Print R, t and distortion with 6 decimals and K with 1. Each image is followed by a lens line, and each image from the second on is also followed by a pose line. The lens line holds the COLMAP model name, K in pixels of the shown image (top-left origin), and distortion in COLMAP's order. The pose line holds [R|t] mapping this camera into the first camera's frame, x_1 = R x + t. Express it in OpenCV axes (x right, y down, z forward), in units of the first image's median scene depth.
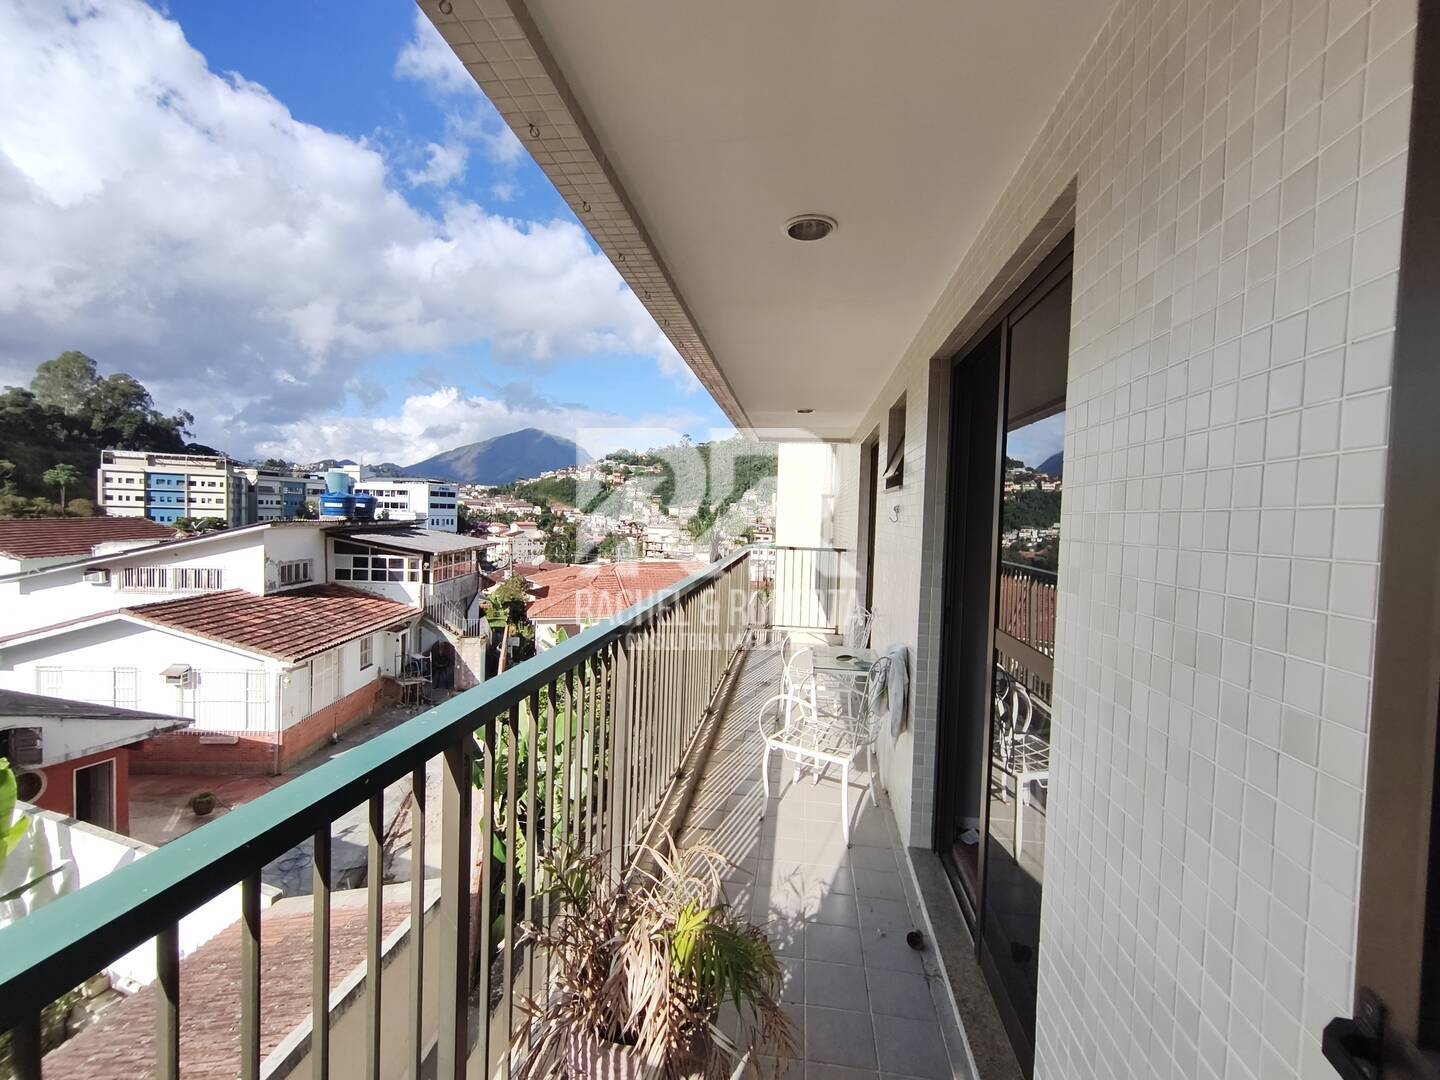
lens RADIAL K [[627.2, 0, 722.5], [0, 627.2, 534.8], [0, 0, 1]] dist [0.003981, 0.000062]
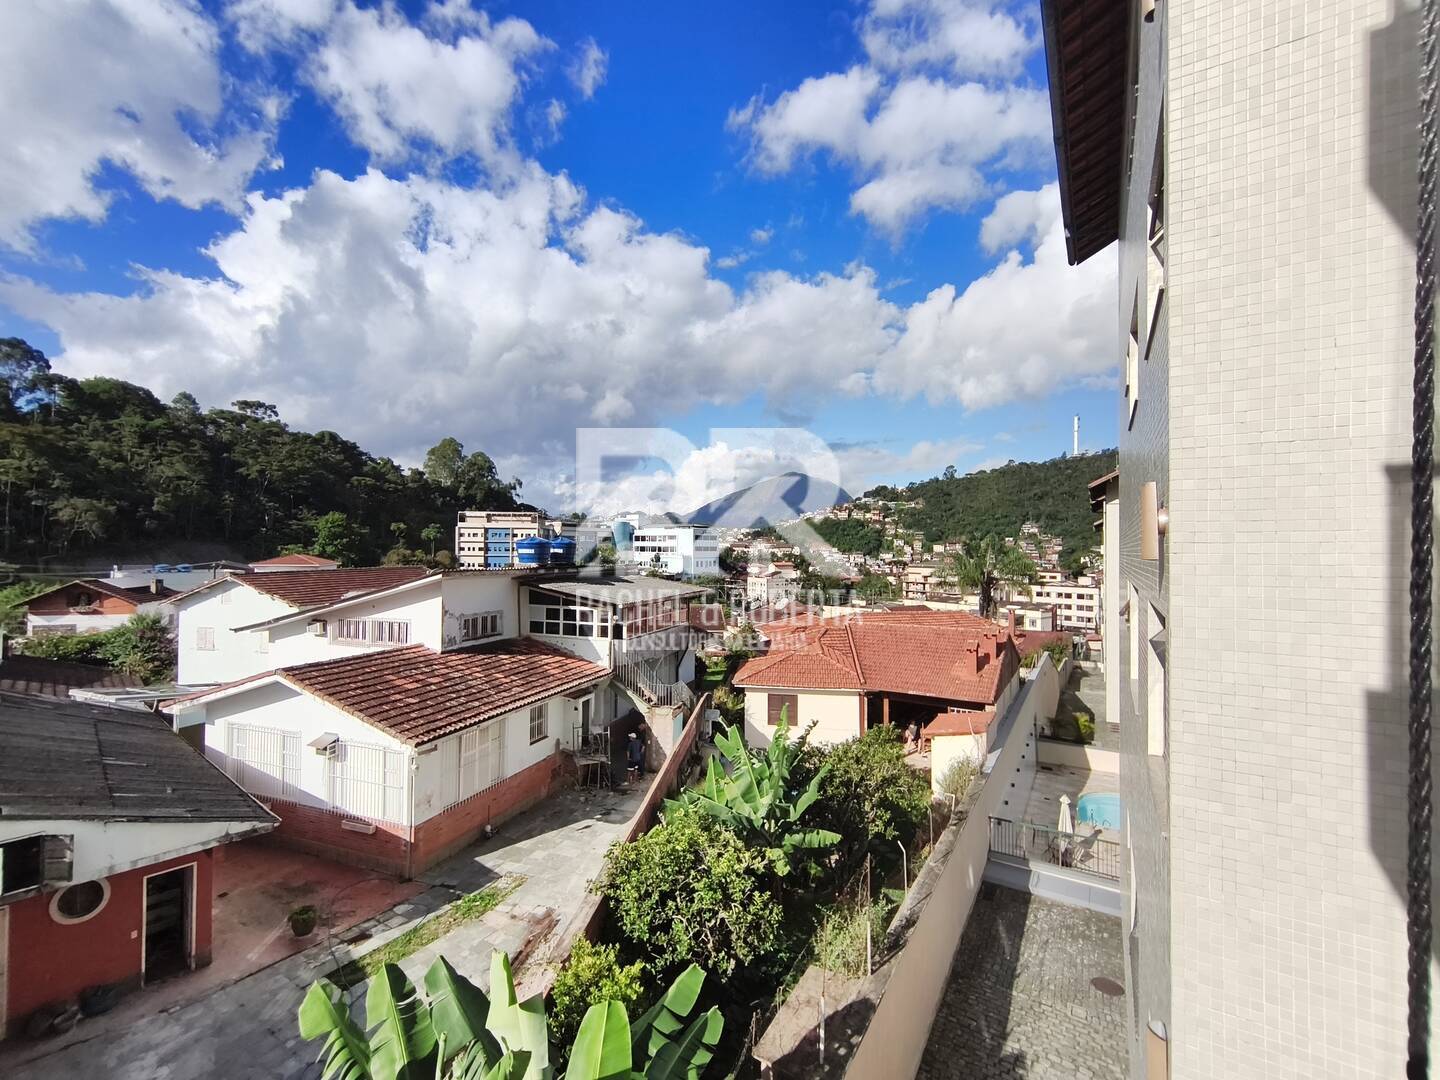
lens RADIAL K [[627.2, 0, 712.9], [0, 627.2, 539.9], [0, 0, 1]] dist [0.003981, 0.000062]
pose [[0.910948, -0.030887, -0.411363, 0.007689], [0.008531, 0.998390, -0.056073, -0.011221], [0.412432, 0.047570, 0.909745, 0.305295]]
